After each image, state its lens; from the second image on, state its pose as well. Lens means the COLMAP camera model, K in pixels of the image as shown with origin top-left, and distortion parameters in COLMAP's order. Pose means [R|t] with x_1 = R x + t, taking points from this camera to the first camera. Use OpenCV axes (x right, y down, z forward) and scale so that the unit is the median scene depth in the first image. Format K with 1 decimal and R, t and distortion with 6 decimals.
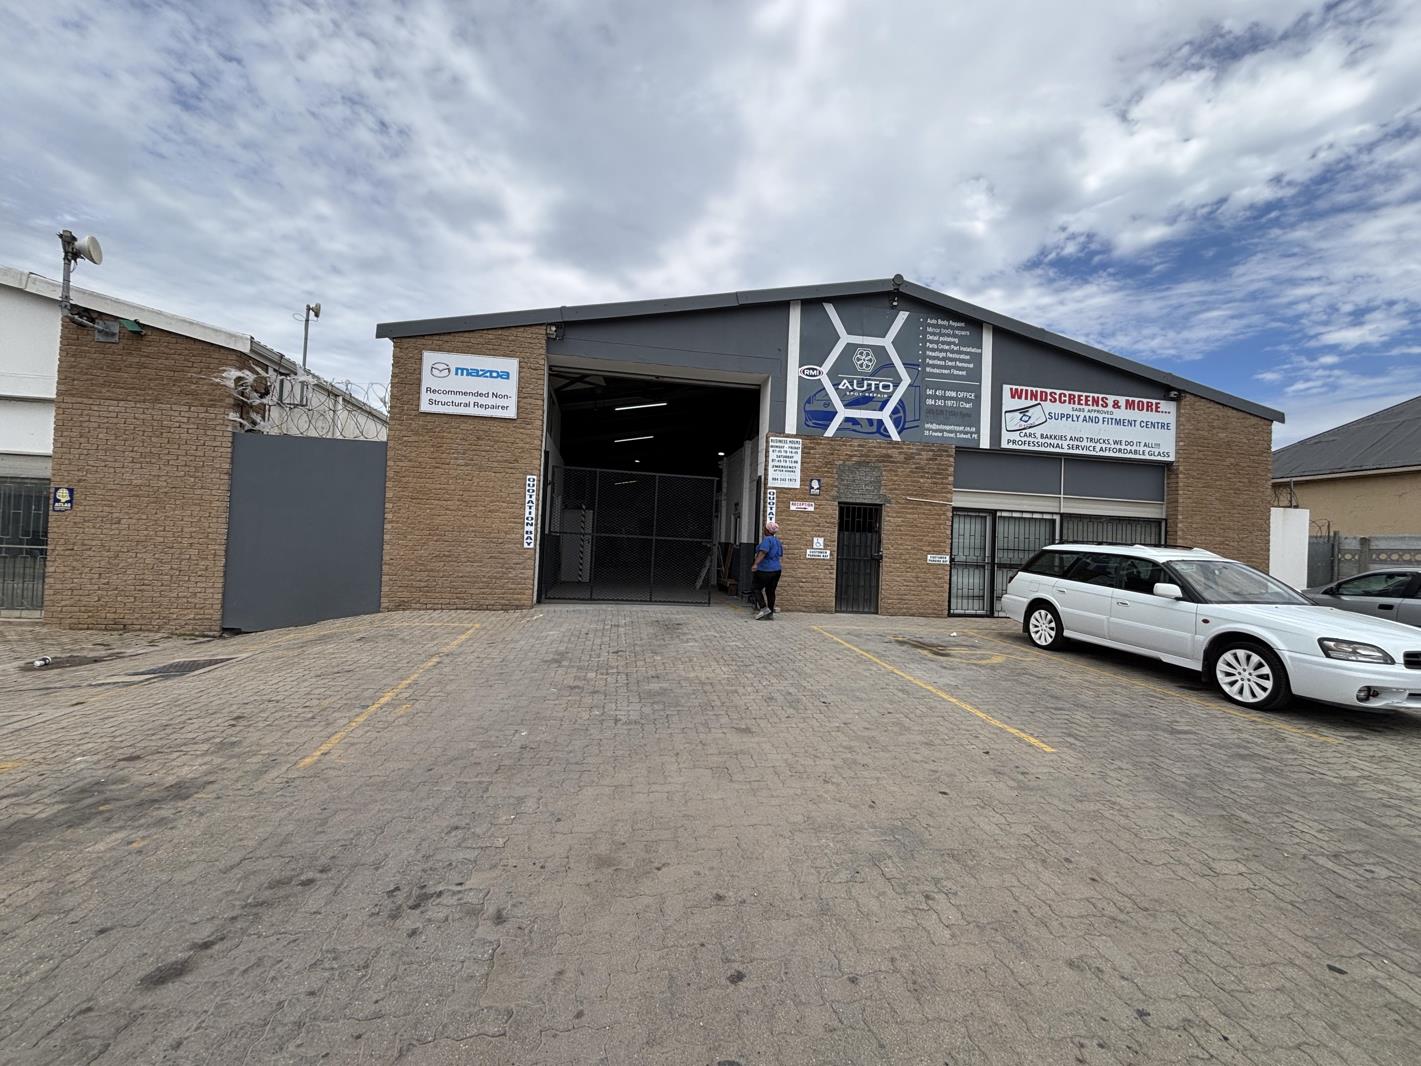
lens RADIAL K [[569.9, 0, 710.5], [0, 569.9, 533.0], [0, 0, 1]] dist [0.001218, -0.000266]
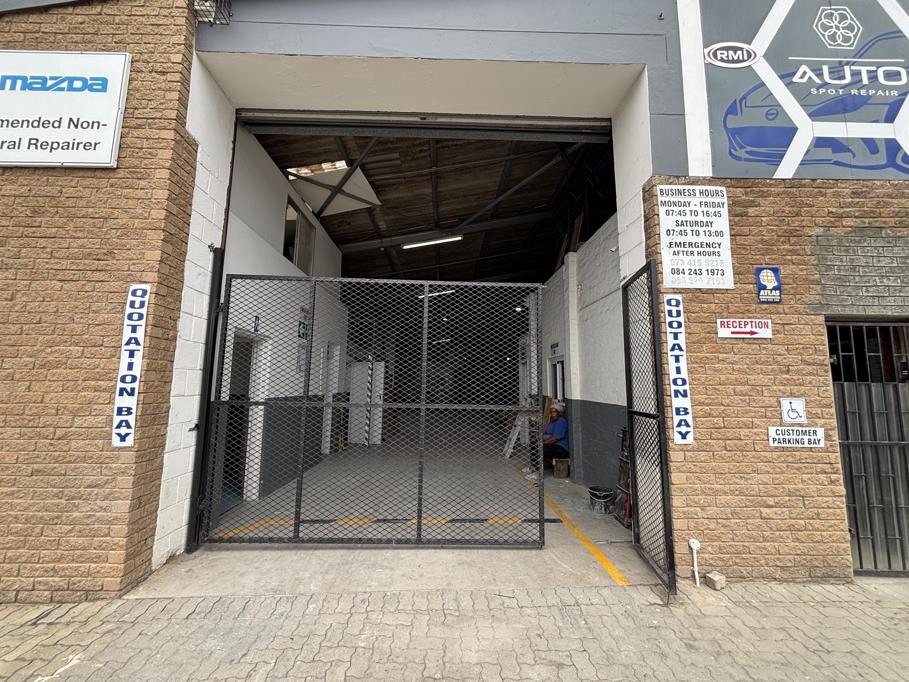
lens RADIAL K [[364.5, 0, 454.5], [0, 364.5, 341.0], [0, 0, 1]] dist [0.001218, -0.000266]
pose [[0.988935, -0.047272, -0.140617, -0.027008], [0.033305, 0.994422, -0.100074, -0.018090], [0.144563, 0.094284, 0.984993, 0.765304]]
